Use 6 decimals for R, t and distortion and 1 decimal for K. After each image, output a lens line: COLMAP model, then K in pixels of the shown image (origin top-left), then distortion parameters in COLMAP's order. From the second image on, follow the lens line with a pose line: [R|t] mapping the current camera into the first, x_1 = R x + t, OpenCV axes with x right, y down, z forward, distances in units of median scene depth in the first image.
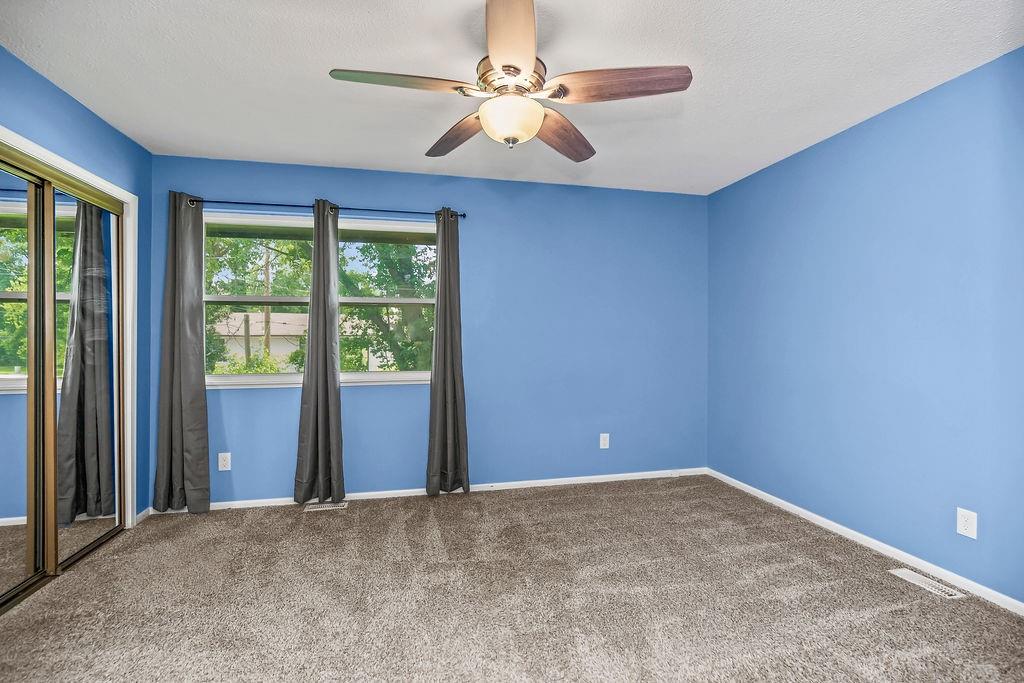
lens RADIAL K [[456.8, 0, 493.2], [0, 456.8, 338.6], [0, 0, 1]] dist [-0.001237, -0.000124]
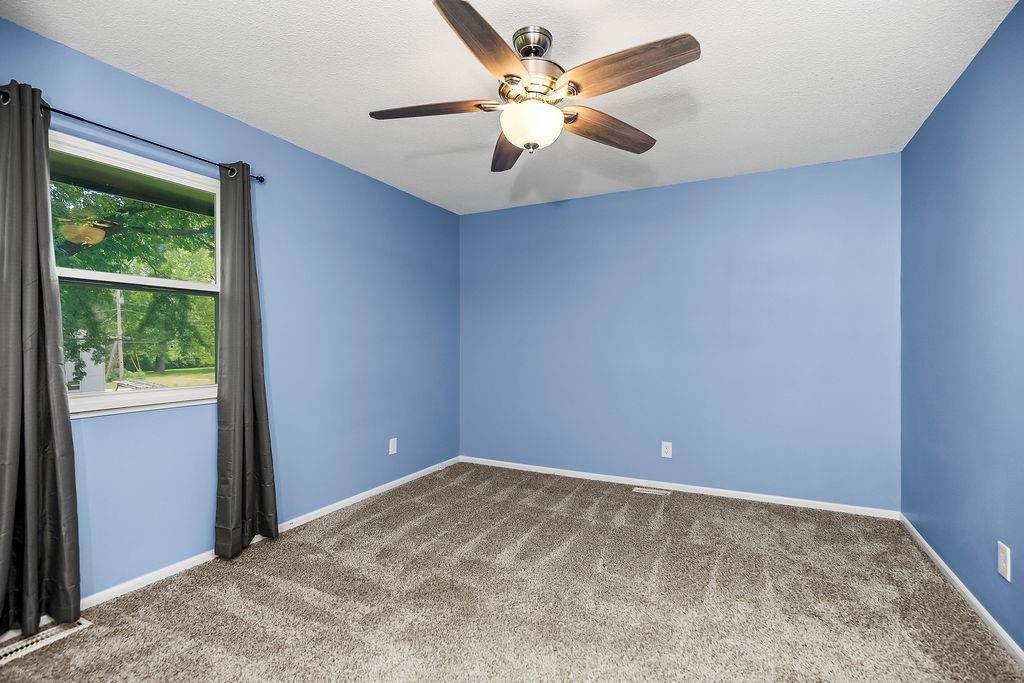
lens RADIAL K [[471.5, 0, 509.7], [0, 471.5, 339.7], [0, 0, 1]] dist [-0.003081, -0.001074]
pose [[0.656268, 0.005494, 0.754508, -0.423048], [-0.000554, 0.999977, -0.006800, 0.004826], [-0.754528, 0.004045, 0.656255, 0.183064]]
